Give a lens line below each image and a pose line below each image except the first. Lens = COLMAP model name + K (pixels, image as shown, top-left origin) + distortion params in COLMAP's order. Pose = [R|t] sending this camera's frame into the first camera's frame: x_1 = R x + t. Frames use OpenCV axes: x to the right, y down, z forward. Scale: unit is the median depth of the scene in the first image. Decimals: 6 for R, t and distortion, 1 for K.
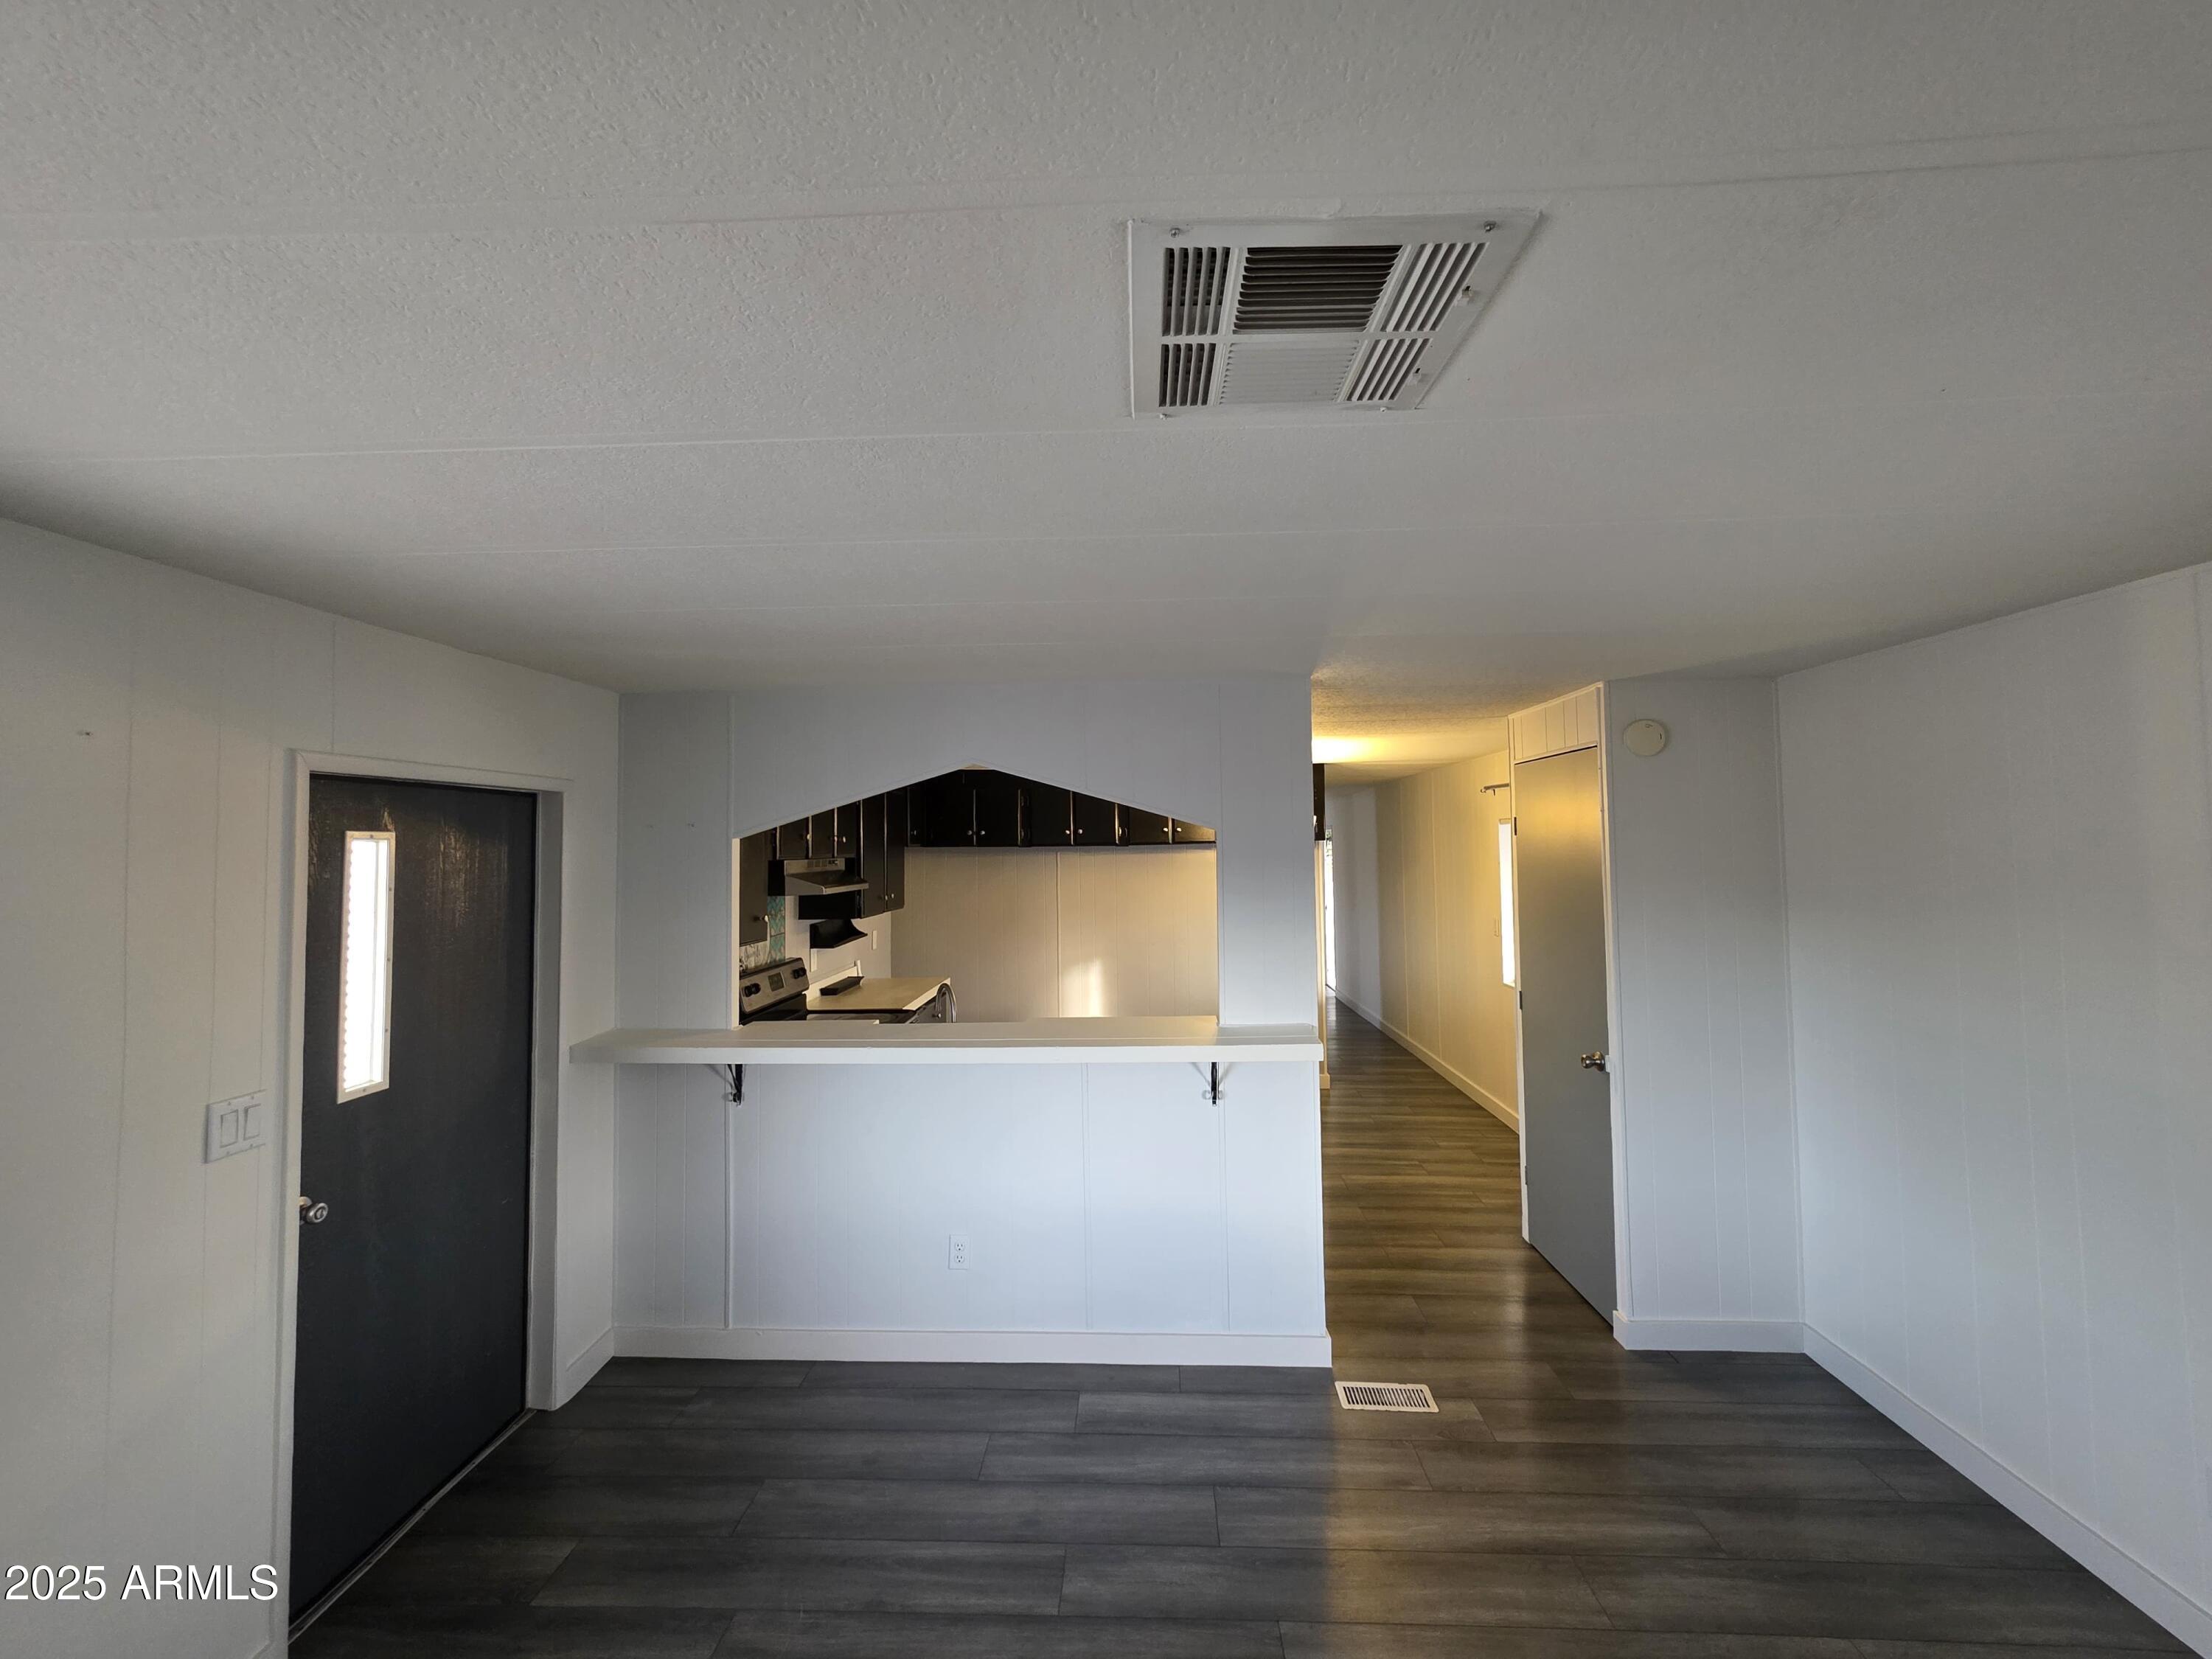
lens RADIAL K [[884.1, 0, 1106.0], [0, 884.1, 820.2], [0, 0, 1]] dist [-0.000667, -0.000377]
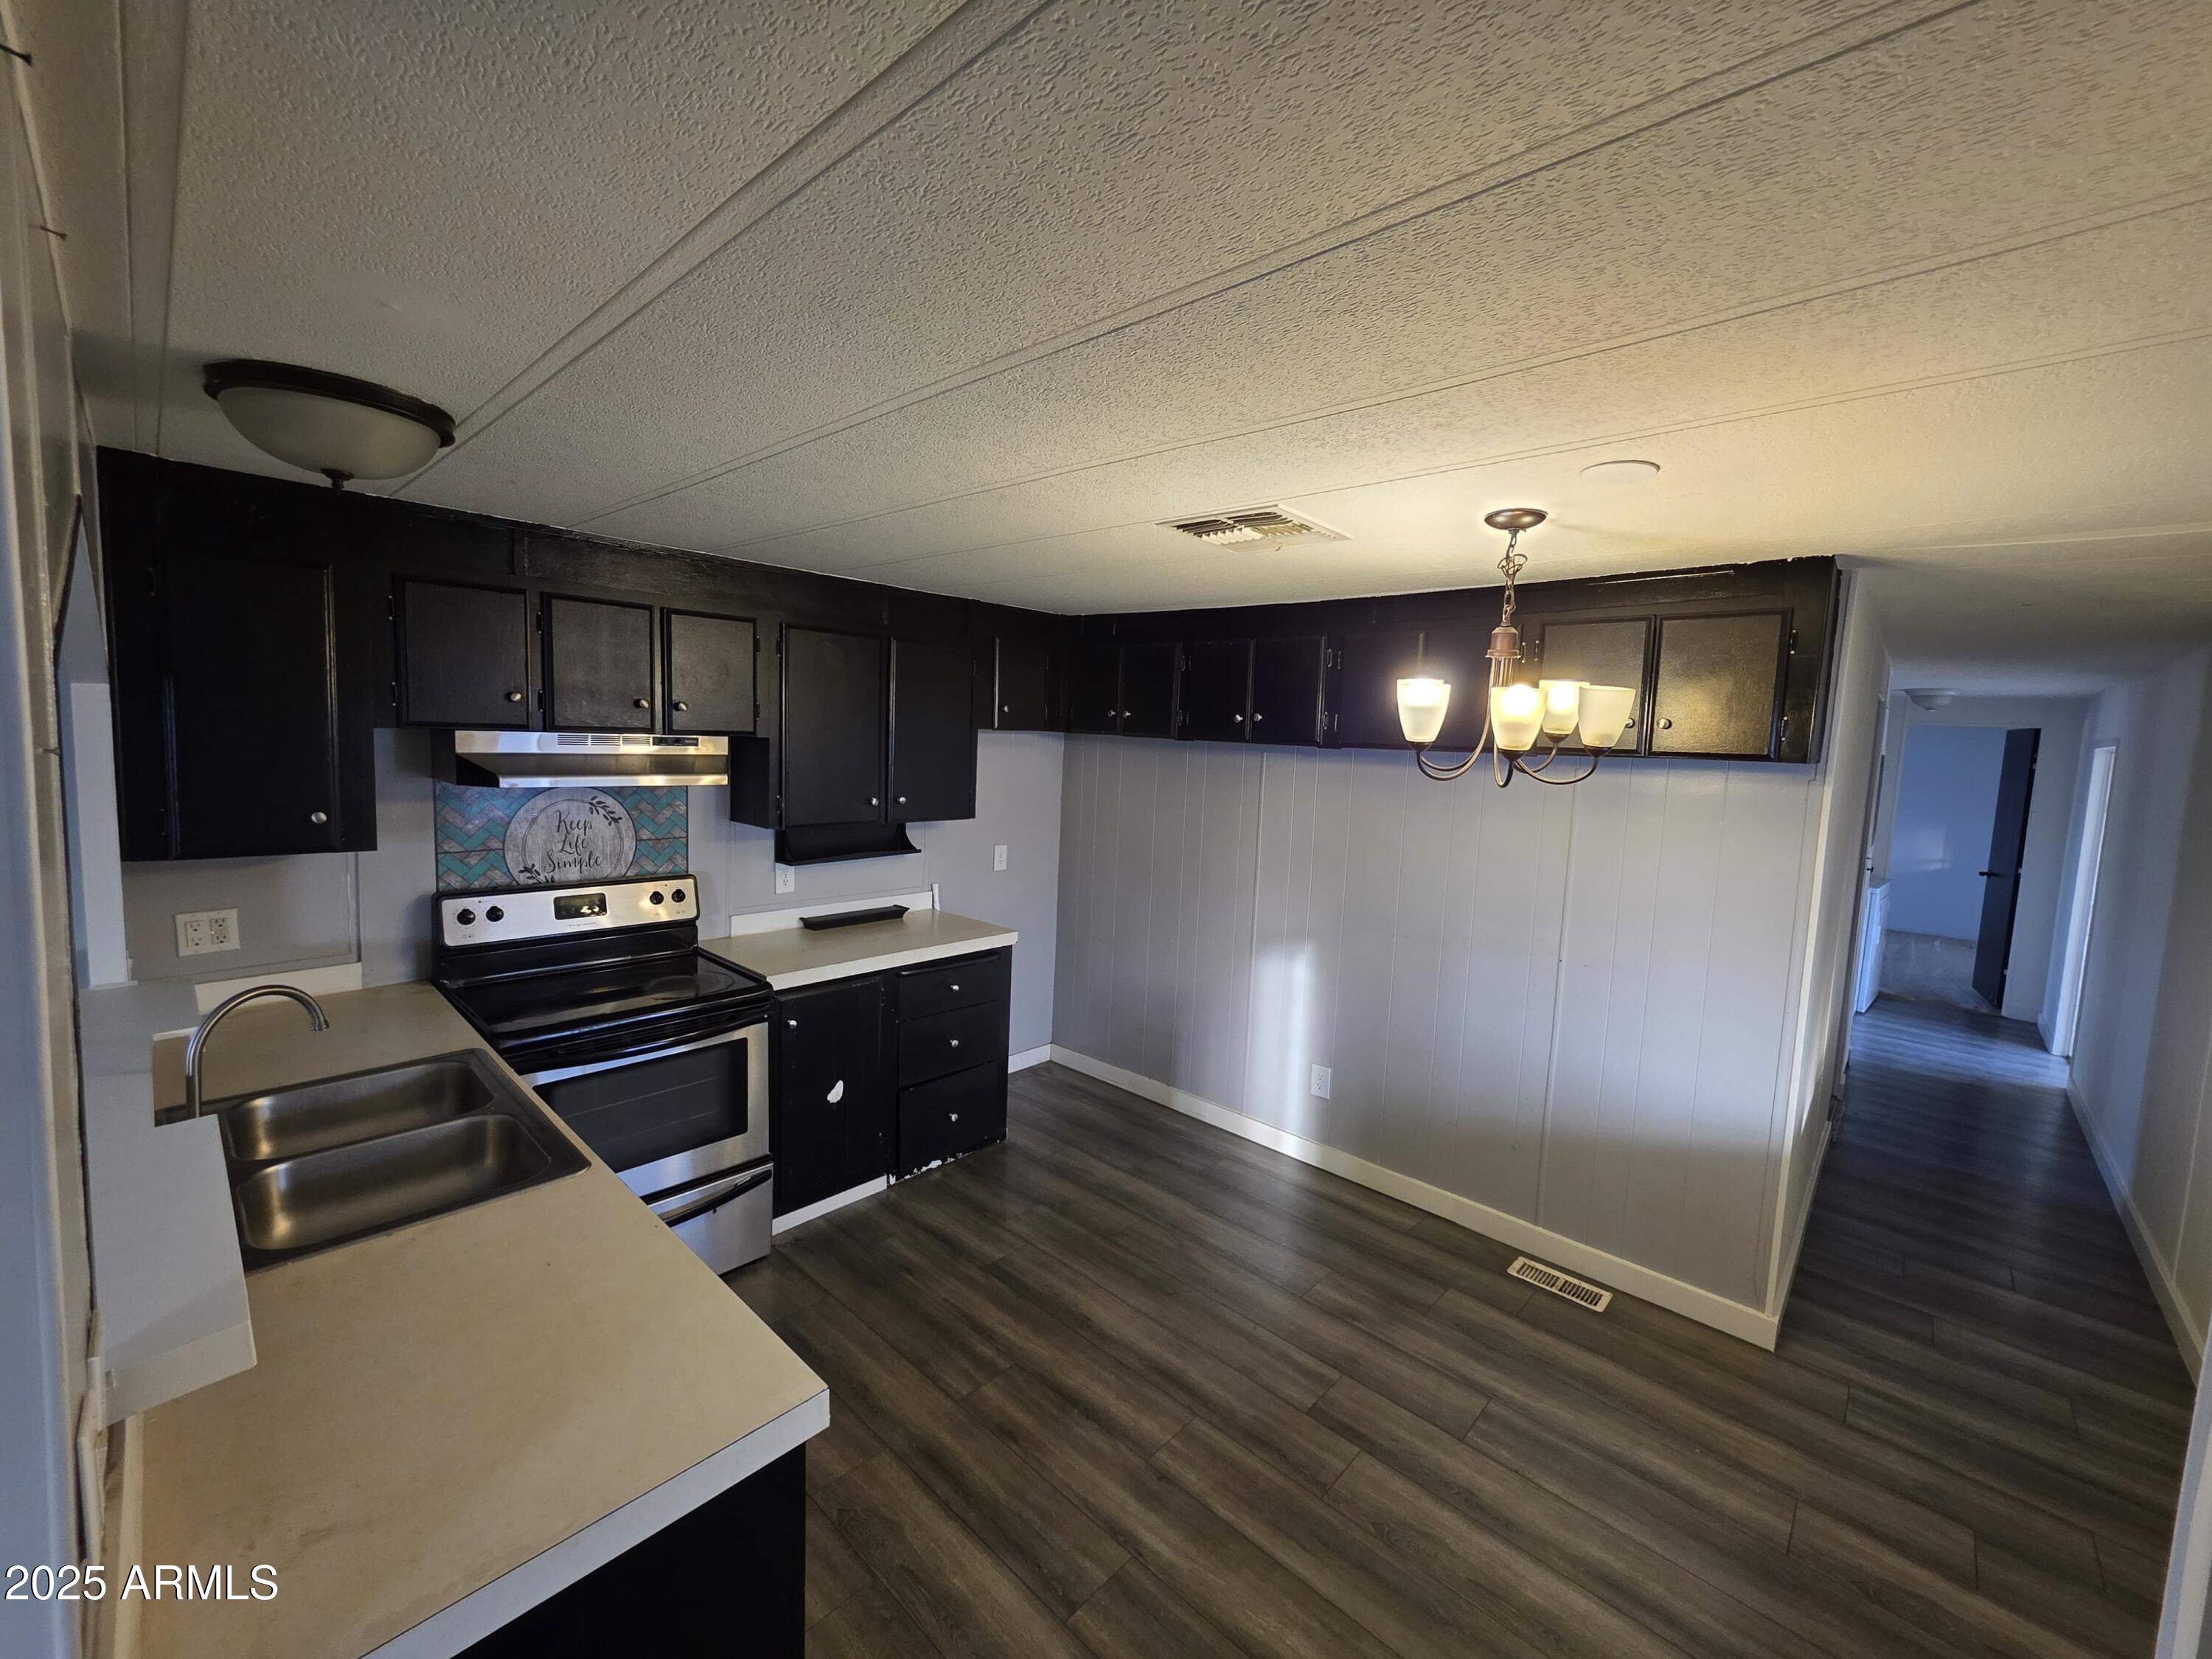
lens RADIAL K [[884.1, 0, 1100.4], [0, 884.1, 822.9], [0, 0, 1]] dist [-0.000667, -0.000377]
pose [[0.754103, 0.111565, -0.647211, 0.554860], [-0.032251, 0.990568, 0.133174, 0.015261], [0.655964, -0.079554, 0.750588, 1.065835]]
